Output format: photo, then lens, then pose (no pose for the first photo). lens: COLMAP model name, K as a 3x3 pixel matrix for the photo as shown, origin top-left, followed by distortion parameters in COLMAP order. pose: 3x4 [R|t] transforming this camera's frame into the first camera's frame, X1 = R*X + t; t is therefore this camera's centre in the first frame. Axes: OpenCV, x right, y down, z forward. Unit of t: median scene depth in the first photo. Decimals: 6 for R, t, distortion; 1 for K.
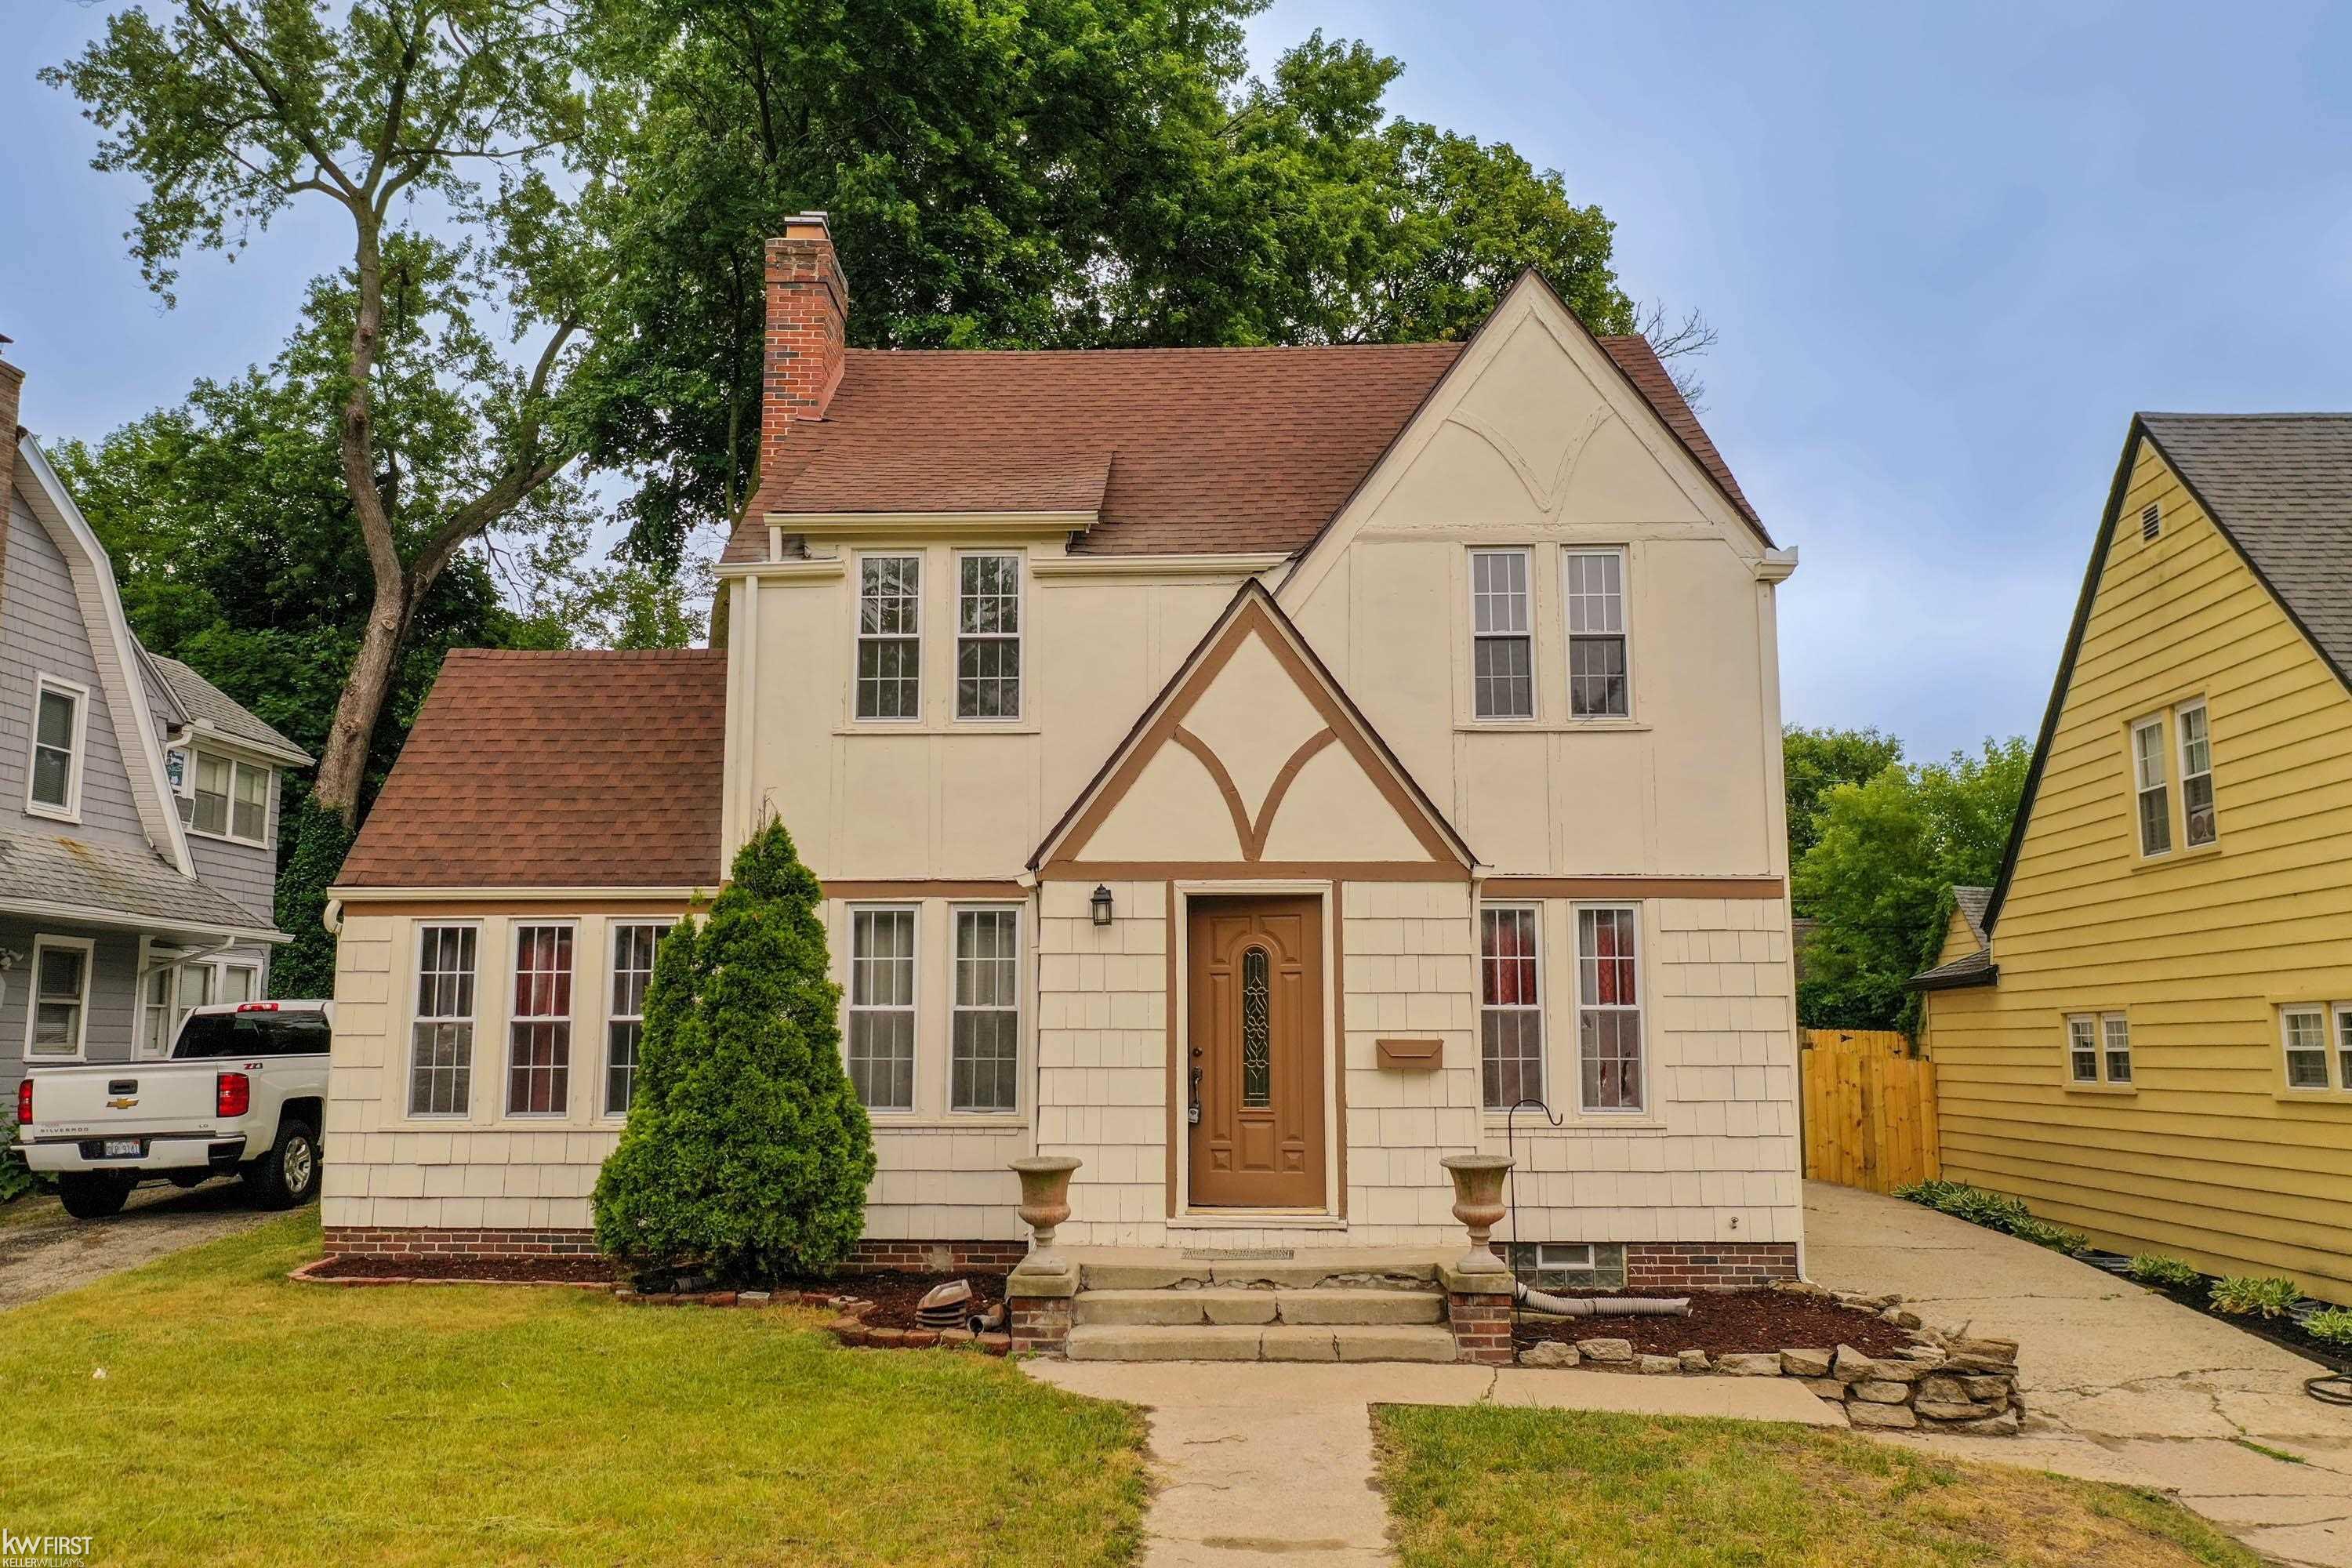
lens RADIAL K [[1848.5, 0, 1155.4], [0, 1848.5, 786.8], [0, 0, 1]] dist [-0.000804, -0.003768]
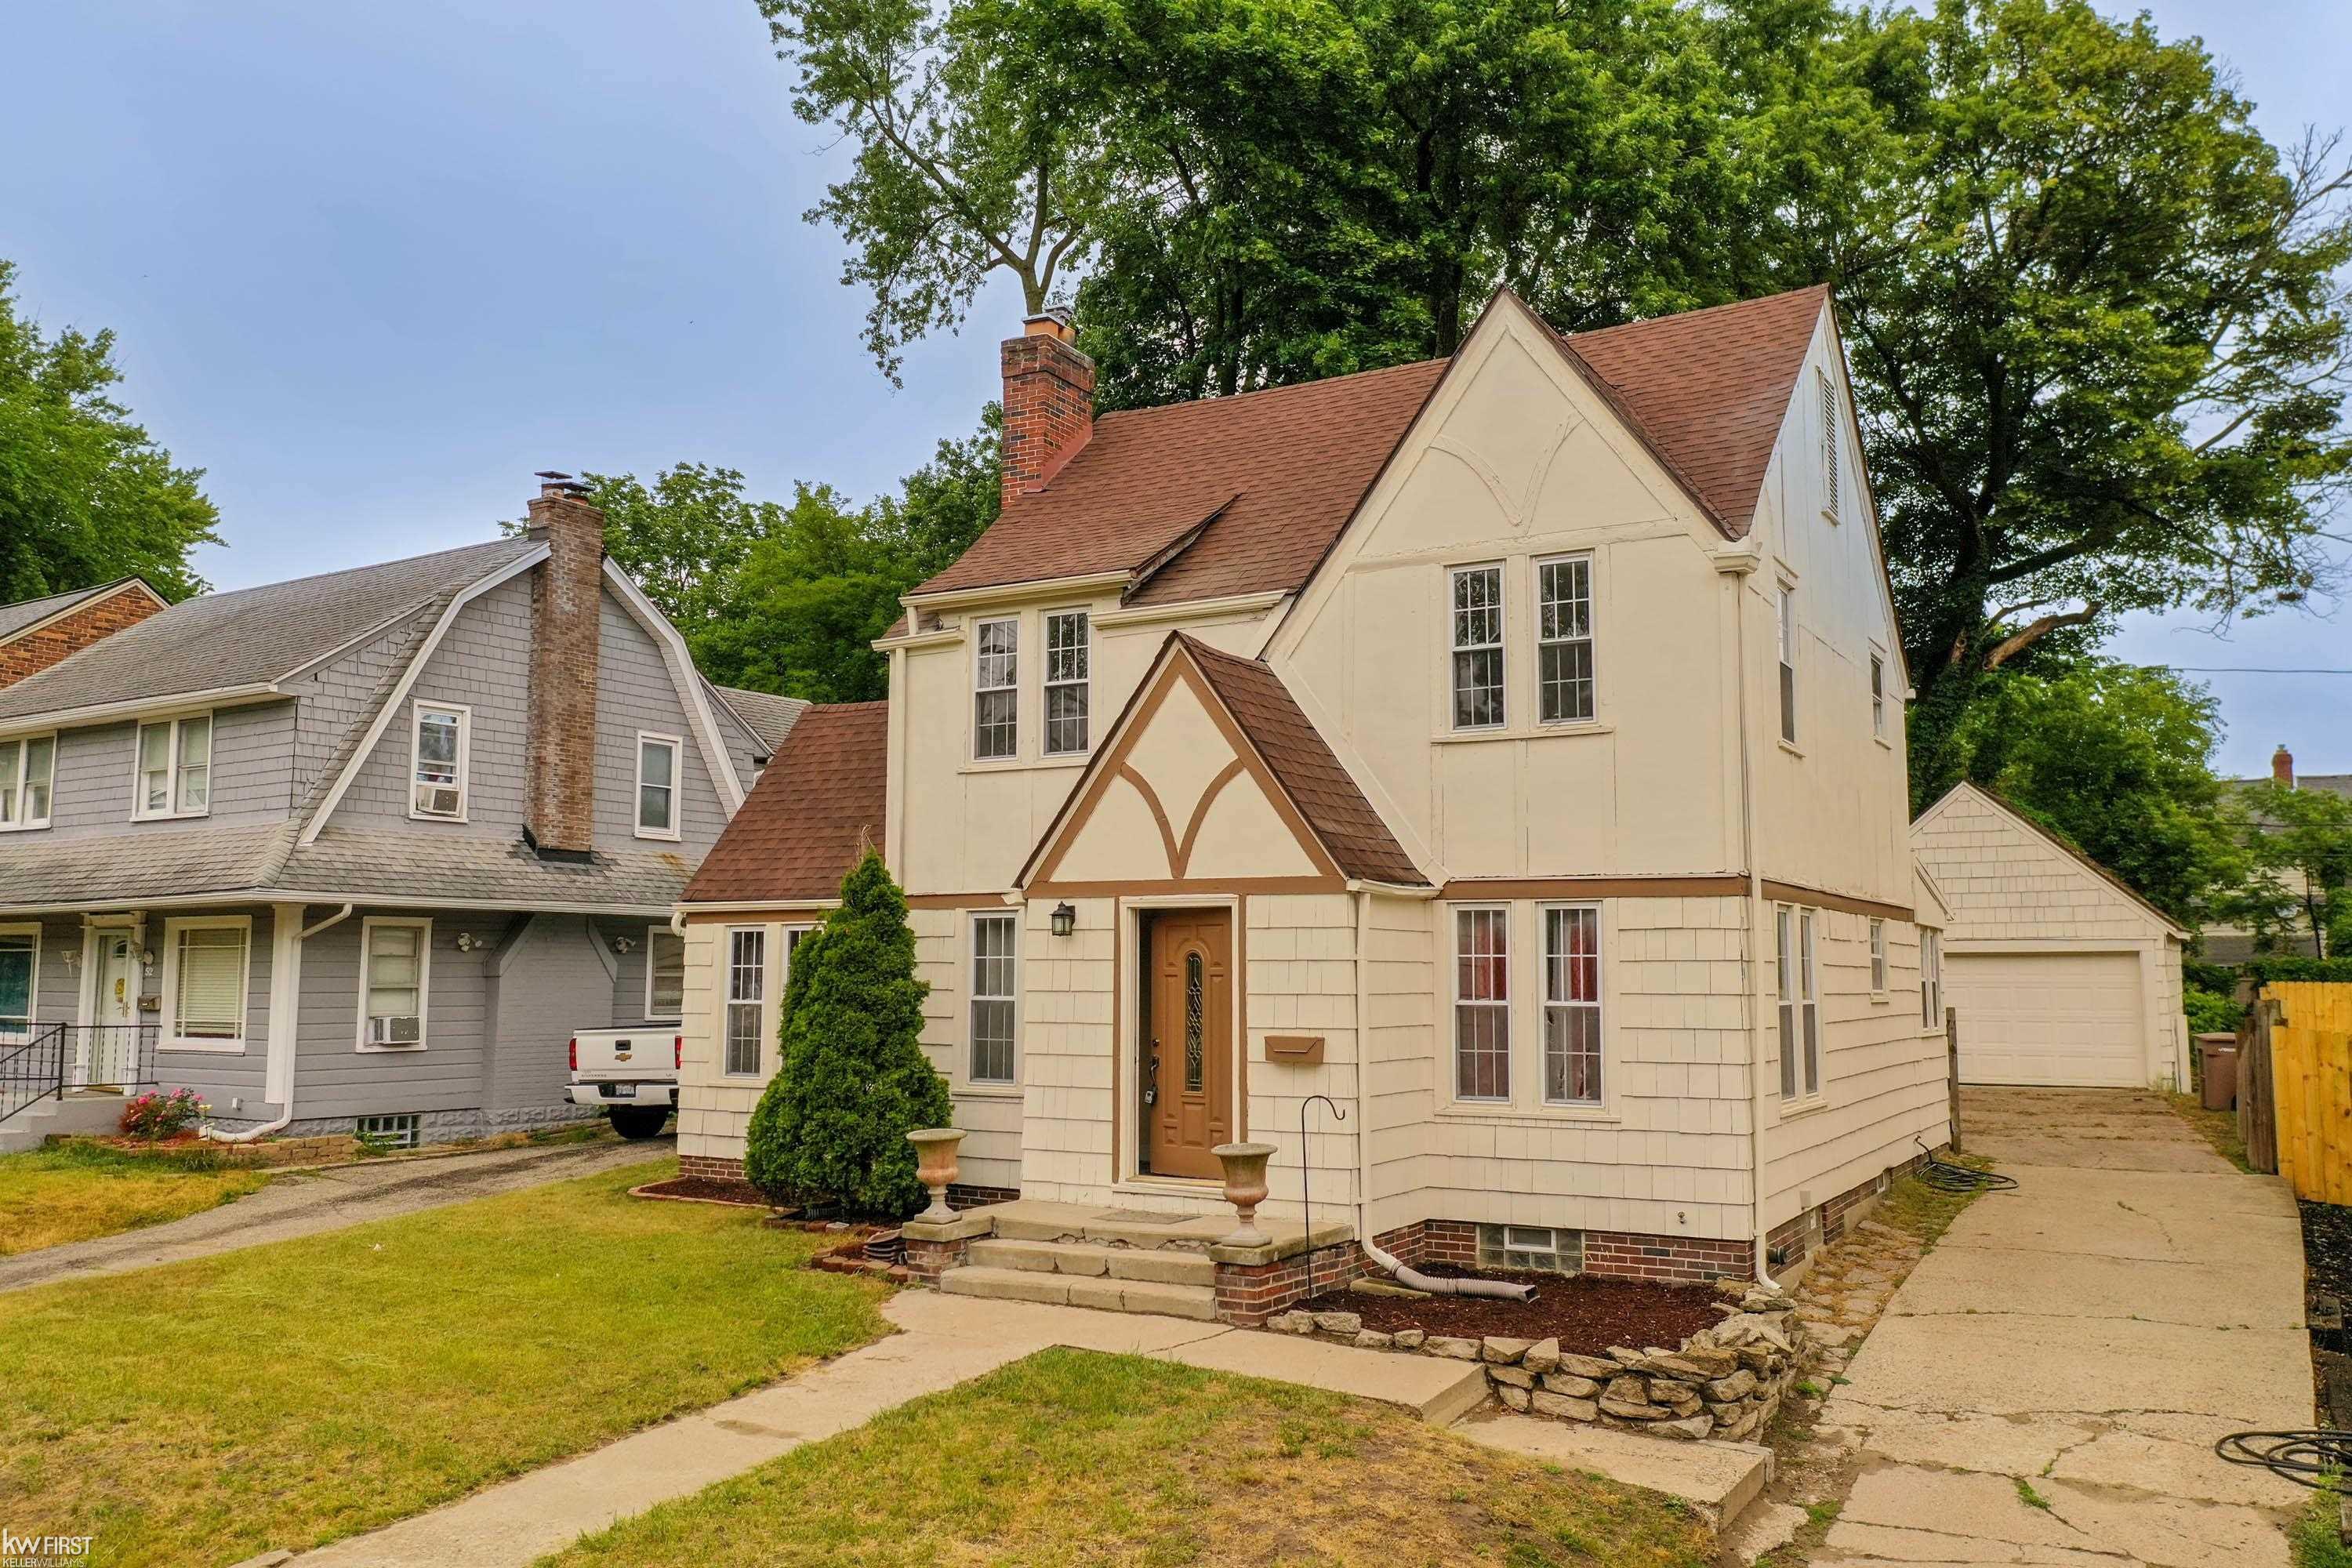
lens RADIAL K [[1848.5, 0, 1155.4], [0, 1848.5, 786.8], [0, 0, 1]] dist [-0.000804, -0.003768]
pose [[0.883849, -0.045482, -0.465556, 0.536668], [0.061348, 0.997936, 0.018975, -0.036677], [0.463732, -0.045332, 0.884815, -0.020016]]
